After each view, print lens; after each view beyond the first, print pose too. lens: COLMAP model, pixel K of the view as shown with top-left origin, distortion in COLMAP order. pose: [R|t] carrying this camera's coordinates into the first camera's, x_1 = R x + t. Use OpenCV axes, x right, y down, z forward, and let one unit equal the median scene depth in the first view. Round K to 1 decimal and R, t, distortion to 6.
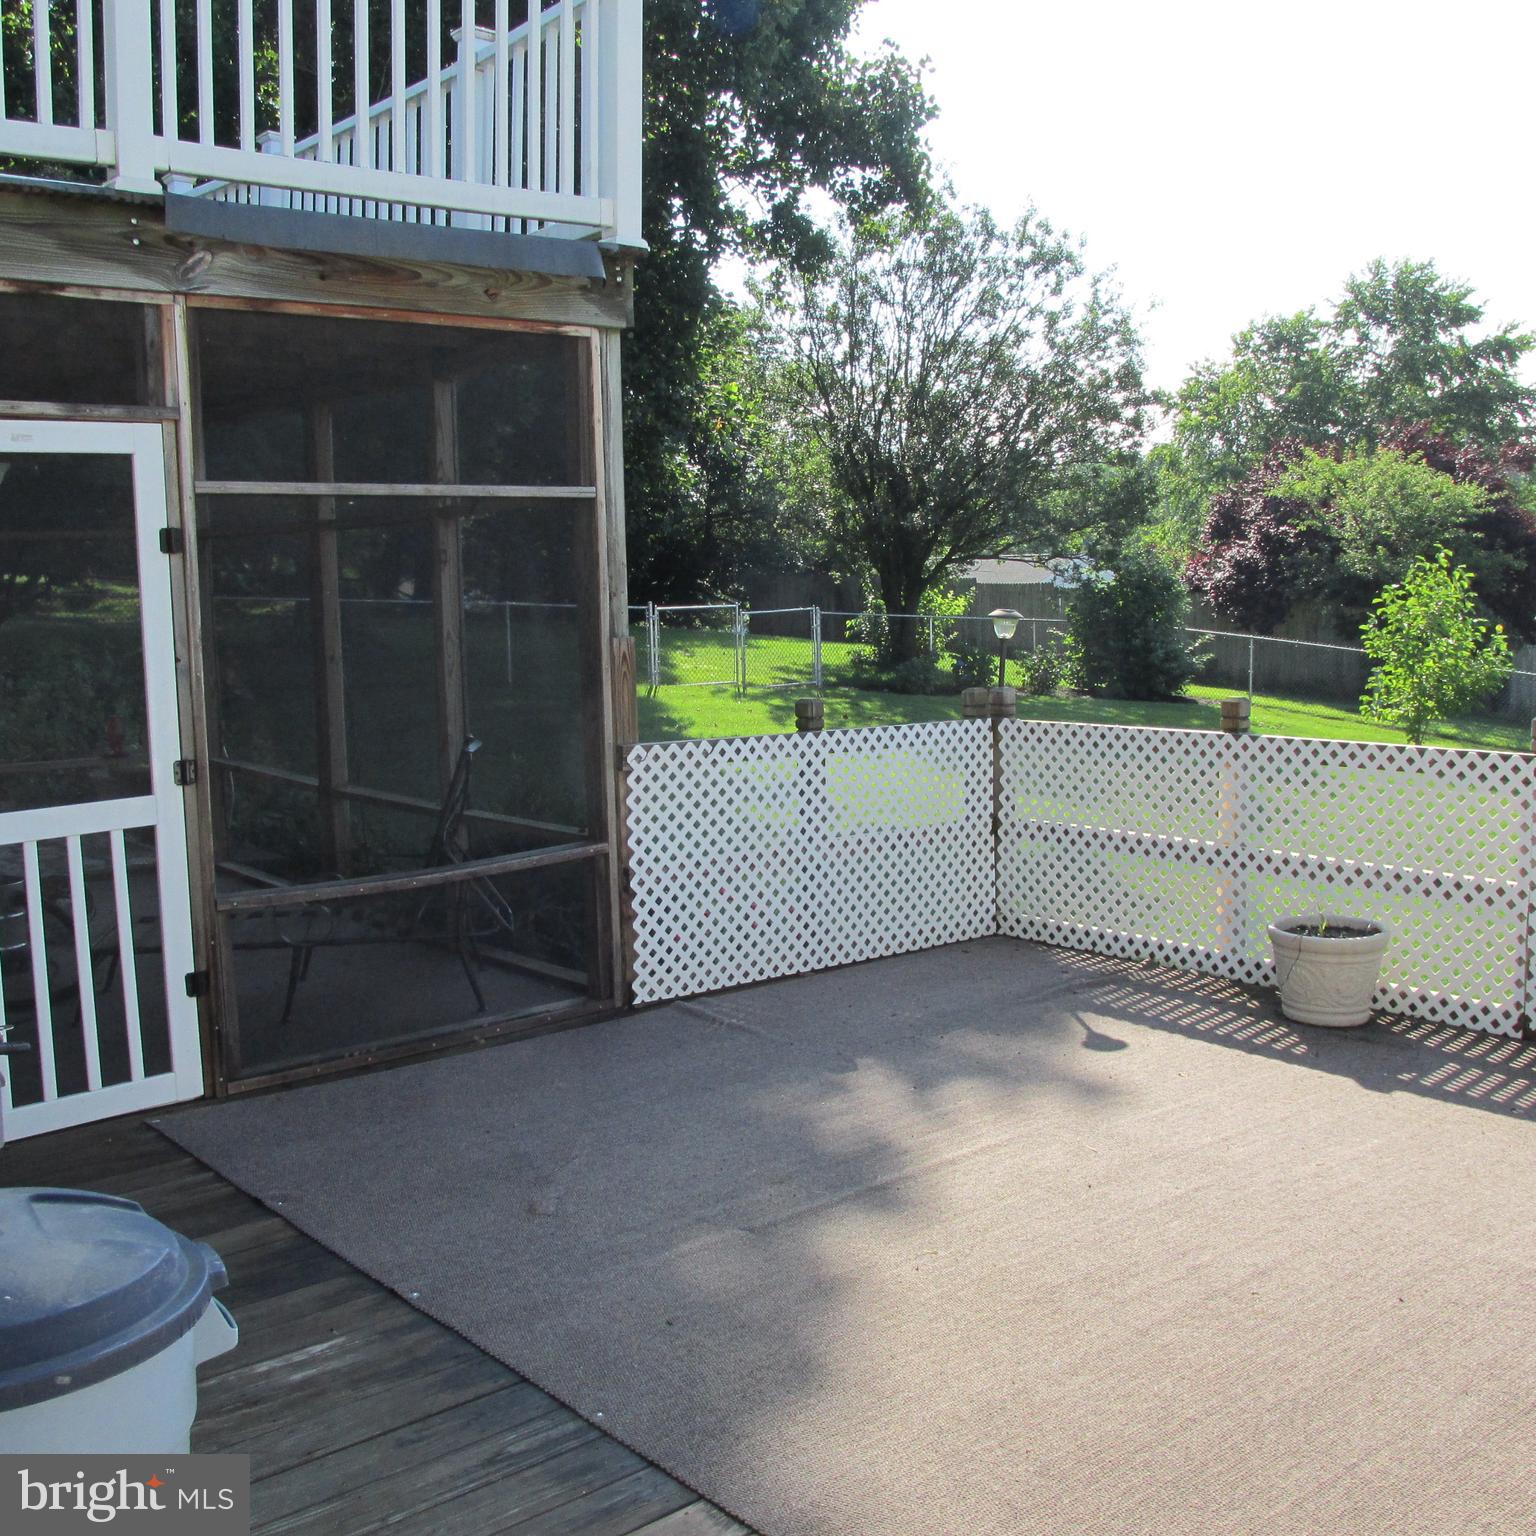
lens RADIAL K [[1675.1, 0, 770.9], [0, 1675.1, 763.9], [0, 0, 1]] dist [-0.043111, 0.000000]
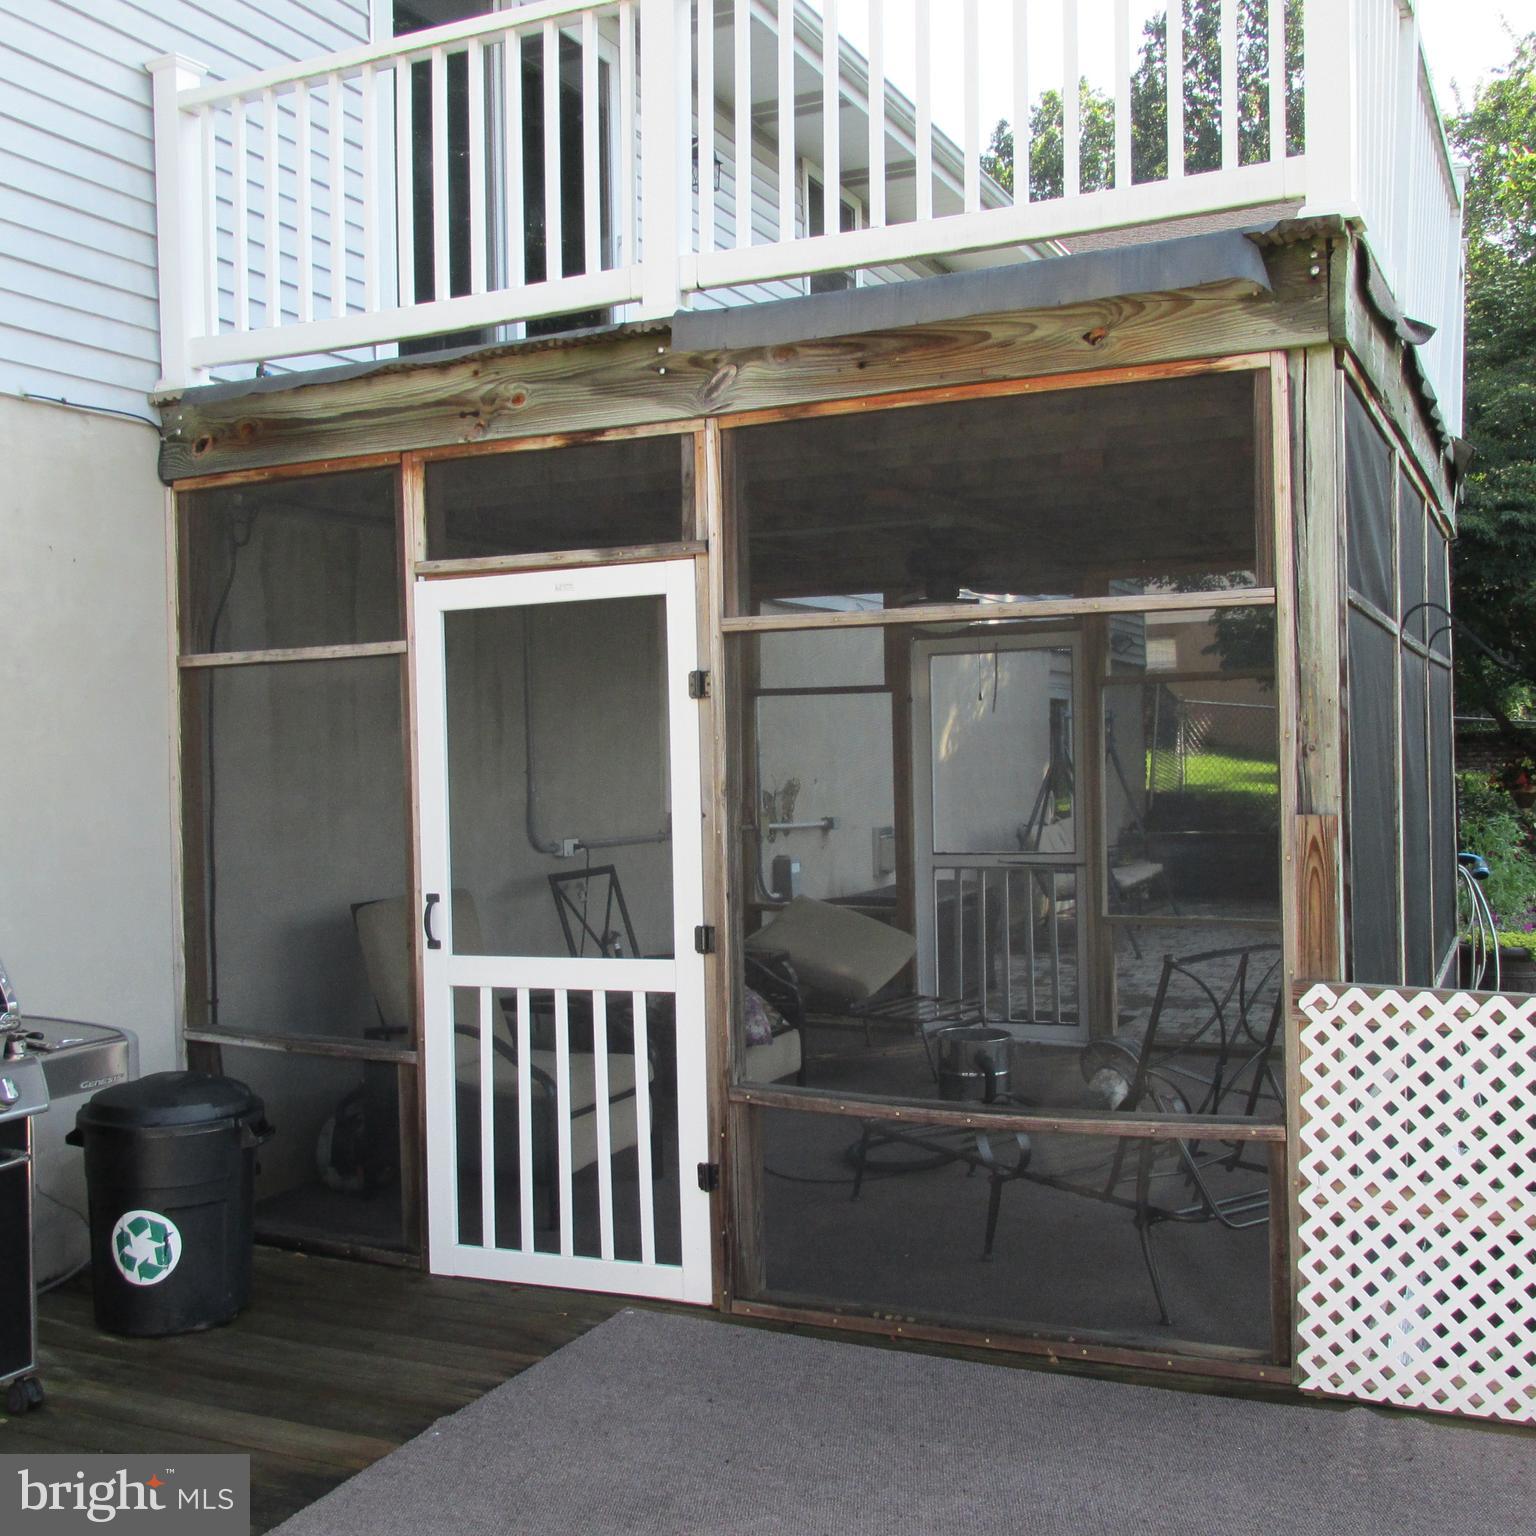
lens RADIAL K [[1675.1, 0, 771.3], [0, 1675.1, 777.2], [0, 0, 1]] dist [-0.043111, 0.000000]
pose [[0.425624, 0.021608, -0.904642, 0.484261], [-0.096370, 0.995112, -0.021573, -0.066660], [0.899754, 0.096362, 0.425625, 0.639494]]
